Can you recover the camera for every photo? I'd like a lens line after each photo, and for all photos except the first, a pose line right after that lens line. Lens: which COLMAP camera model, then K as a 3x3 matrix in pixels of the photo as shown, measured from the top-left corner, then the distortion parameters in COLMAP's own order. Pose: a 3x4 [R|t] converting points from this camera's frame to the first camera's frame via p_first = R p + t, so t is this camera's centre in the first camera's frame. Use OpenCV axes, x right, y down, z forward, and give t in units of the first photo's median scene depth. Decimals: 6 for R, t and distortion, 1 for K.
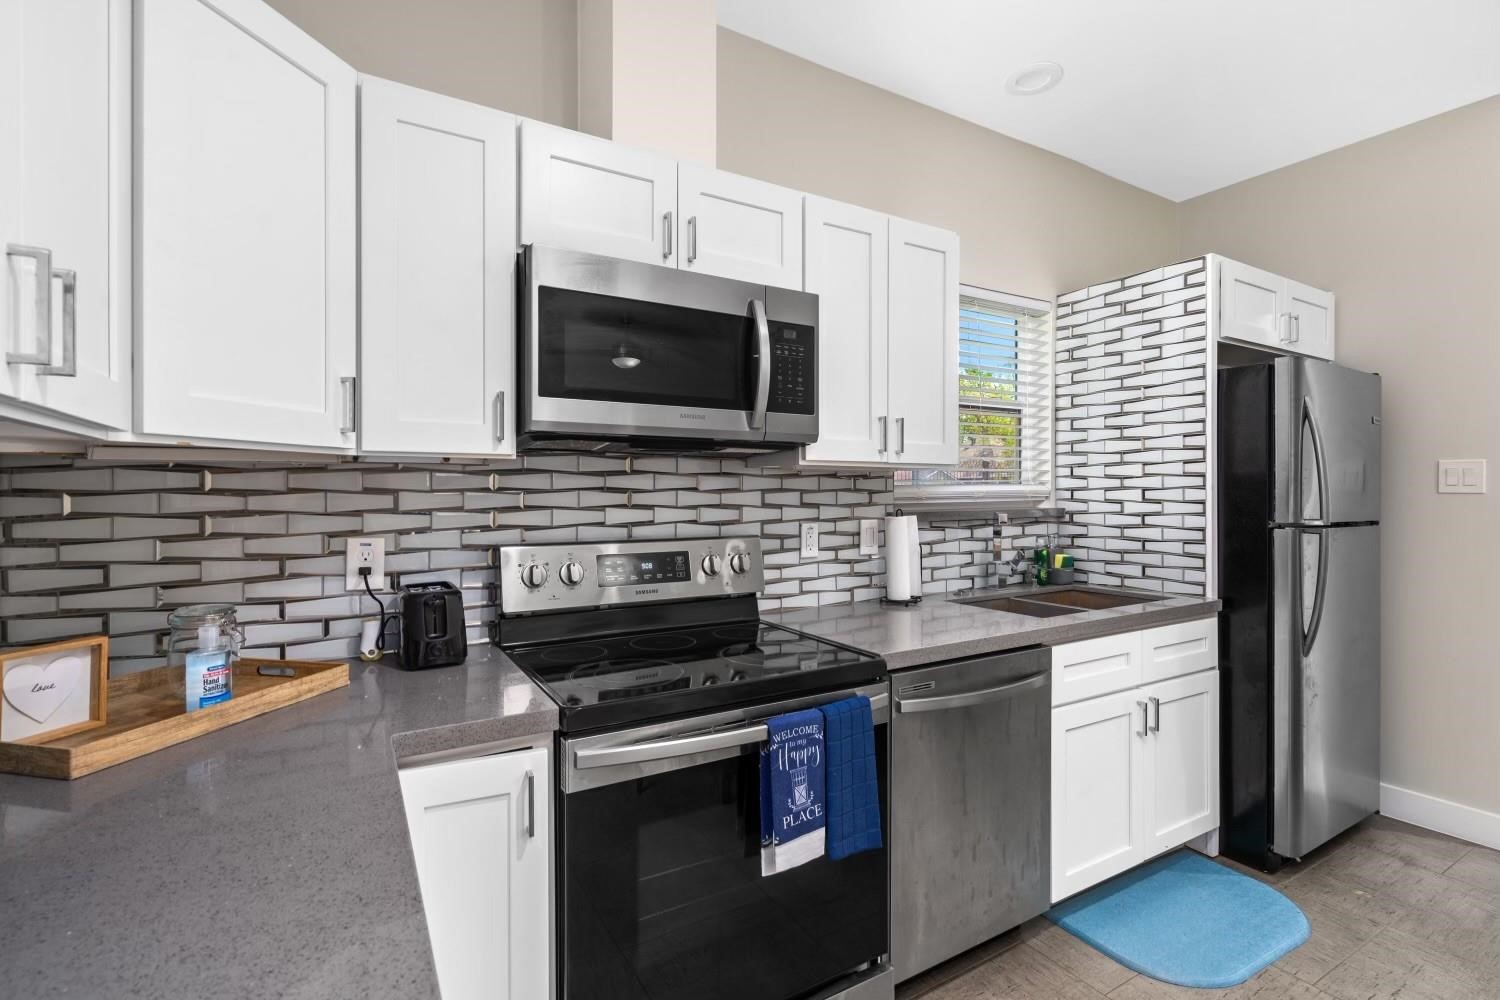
lens RADIAL K [[688.5, 0, 750.4], [0, 688.5, 493.6], [0, 0, 1]] dist [-0.016319, -0.000273]
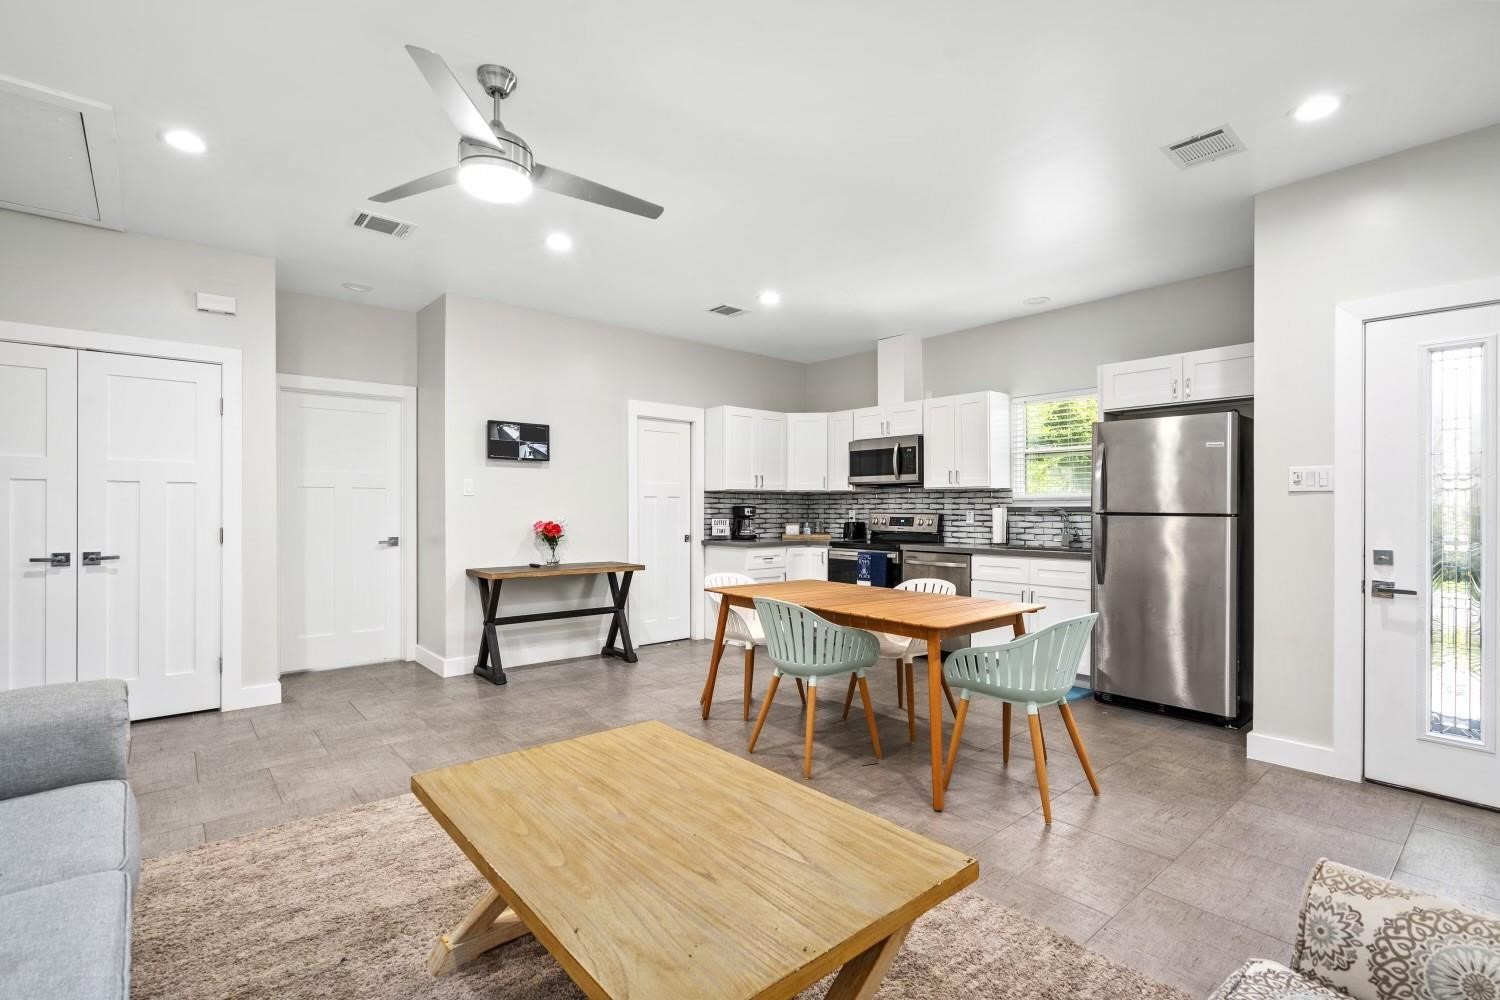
lens RADIAL K [[688.5, 0, 748.8], [0, 688.5, 503.1], [0, 0, 1]] dist [-0.016319, -0.000273]
pose [[0.179140, -0.003140, -0.983819, 2.846932], [-0.006022, 0.999973, -0.004288, 0.037105], [0.983805, 0.006693, 0.179116, -0.301446]]
